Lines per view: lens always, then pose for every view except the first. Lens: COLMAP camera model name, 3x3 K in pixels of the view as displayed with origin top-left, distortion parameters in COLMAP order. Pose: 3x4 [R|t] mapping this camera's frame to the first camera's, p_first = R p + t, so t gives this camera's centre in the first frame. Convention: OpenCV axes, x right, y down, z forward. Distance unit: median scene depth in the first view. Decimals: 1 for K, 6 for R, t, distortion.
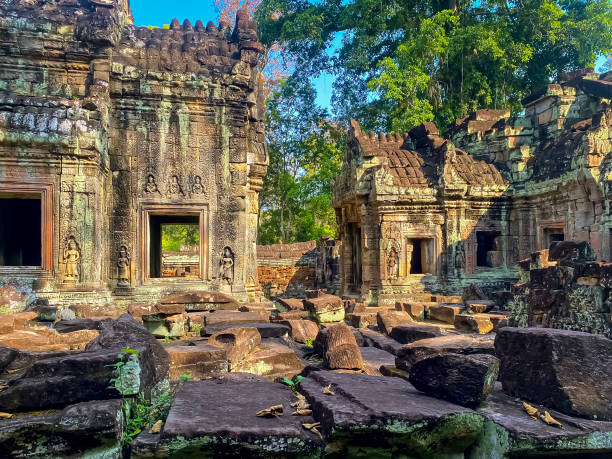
lens RADIAL K [[515.0, 0, 267.9], [0, 515.0, 267.5], [0, 0, 1]] dist [0.087132, -0.137649]
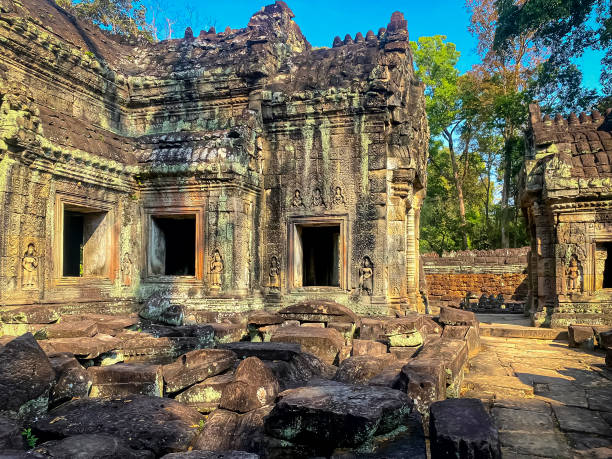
lens RADIAL K [[485.4, 0, 306.7], [0, 485.4, 256.8], [0, 0, 1]] dist [0.093162, -0.105348]
pose [[0.868938, -0.009622, -0.494827, 0.281727], [-0.002892, 0.999695, -0.024517, -0.017007], [0.494912, 0.022735, 0.868646, 0.146587]]
